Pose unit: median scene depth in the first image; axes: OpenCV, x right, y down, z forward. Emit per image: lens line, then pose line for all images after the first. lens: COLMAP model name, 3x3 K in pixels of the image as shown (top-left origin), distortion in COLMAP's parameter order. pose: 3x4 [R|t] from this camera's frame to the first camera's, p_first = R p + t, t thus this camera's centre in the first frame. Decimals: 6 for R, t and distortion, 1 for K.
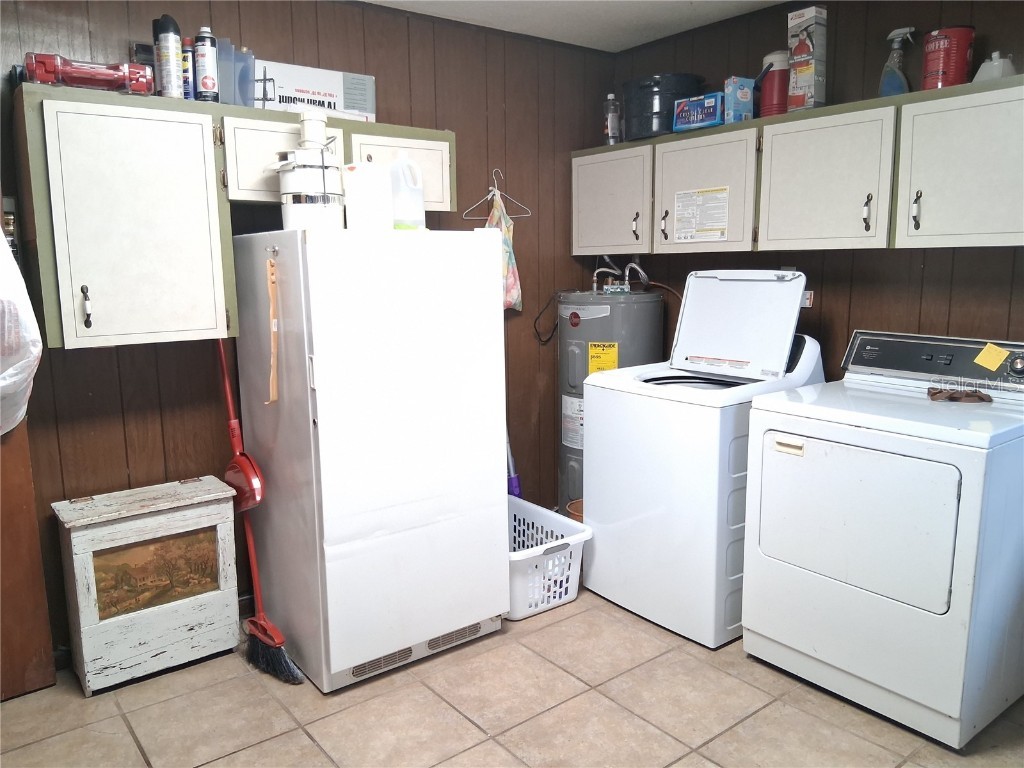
lens RADIAL K [[773.4, 0, 510.3], [0, 773.4, 379.5], [0, 0, 1]] dist [0.105558, -0.183700]
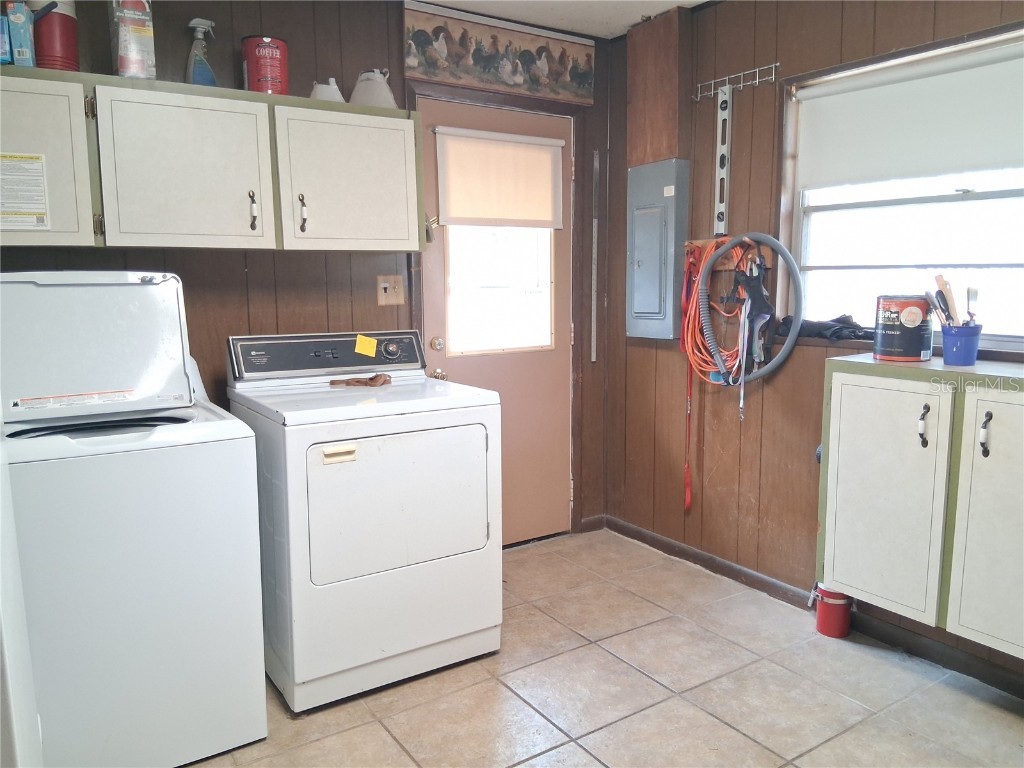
lens RADIAL K [[773.4, 0, 510.3], [0, 773.4, 379.5], [0, 0, 1]] dist [0.105558, -0.183700]
pose [[0.076393, -0.114654, 0.990464, -0.490137], [0.161815, 0.981624, 0.101150, -0.057745], [-0.983860, 0.152544, 0.093542, 0.641932]]
